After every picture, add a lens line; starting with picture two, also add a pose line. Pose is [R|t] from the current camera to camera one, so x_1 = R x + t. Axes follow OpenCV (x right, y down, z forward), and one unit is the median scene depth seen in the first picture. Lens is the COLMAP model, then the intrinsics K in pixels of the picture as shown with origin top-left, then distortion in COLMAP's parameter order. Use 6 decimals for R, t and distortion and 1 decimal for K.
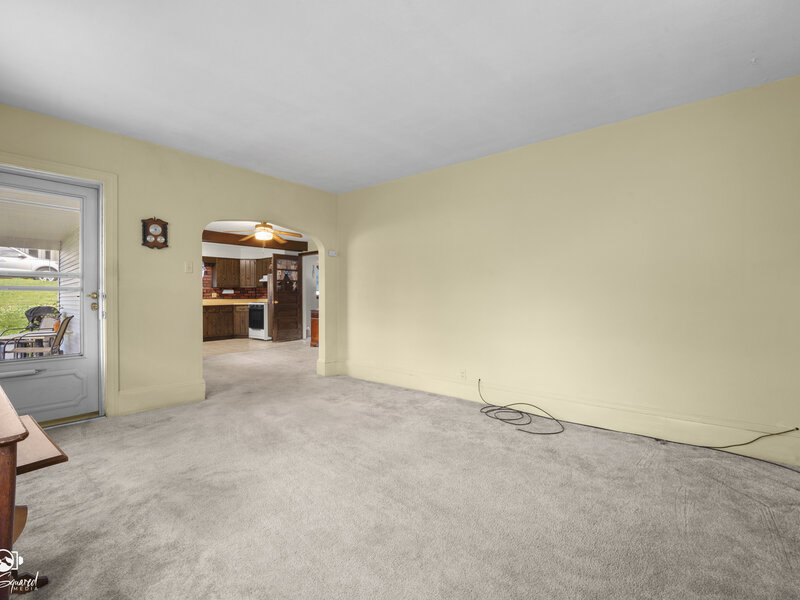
lens RADIAL K [[366.8, 0, 402.4], [0, 366.8, 304.1], [0, 0, 1]] dist [0.010605, -0.016313]
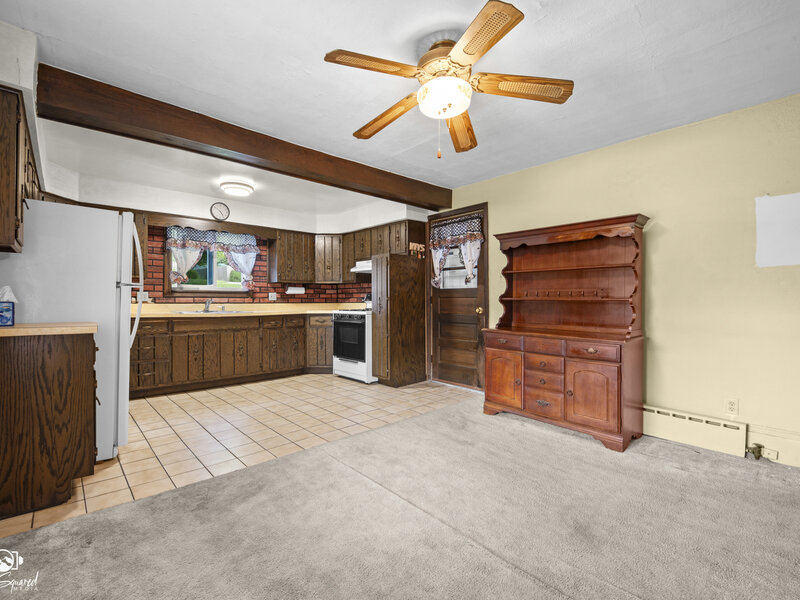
lens RADIAL K [[366.8, 0, 402.4], [0, 366.8, 304.1], [0, 0, 1]] dist [0.010605, -0.016313]
pose [[0.993242, 0.000438, -0.116057, -0.249609], [-0.001259, 0.999975, -0.006994, -0.009140], [0.116051, 0.007093, 0.993218, 0.463981]]
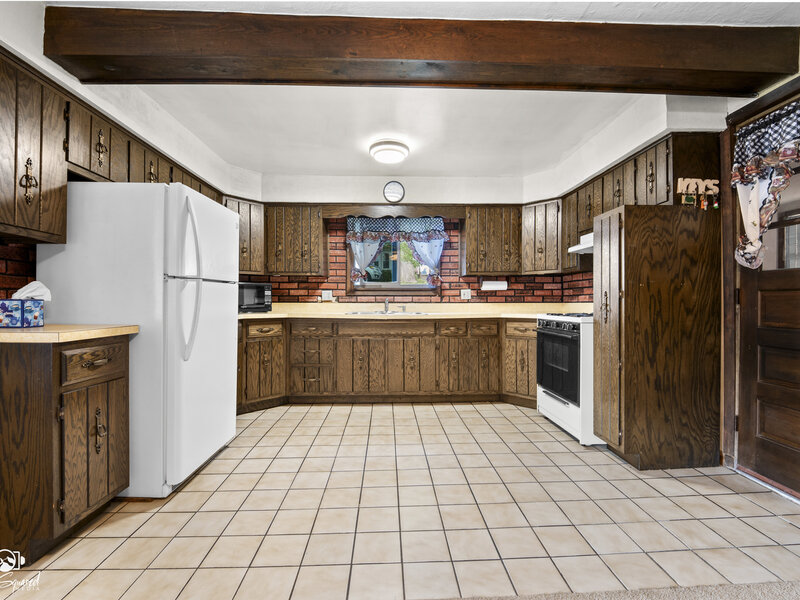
lens RADIAL K [[366.8, 0, 402.4], [0, 366.8, 304.1], [0, 0, 1]] dist [0.010605, -0.016313]
pose [[0.677868, 0.004836, -0.735168, -0.242252], [-0.010105, 0.999945, -0.002740, -0.010714], [0.735114, 0.009286, 0.677880, 0.654709]]
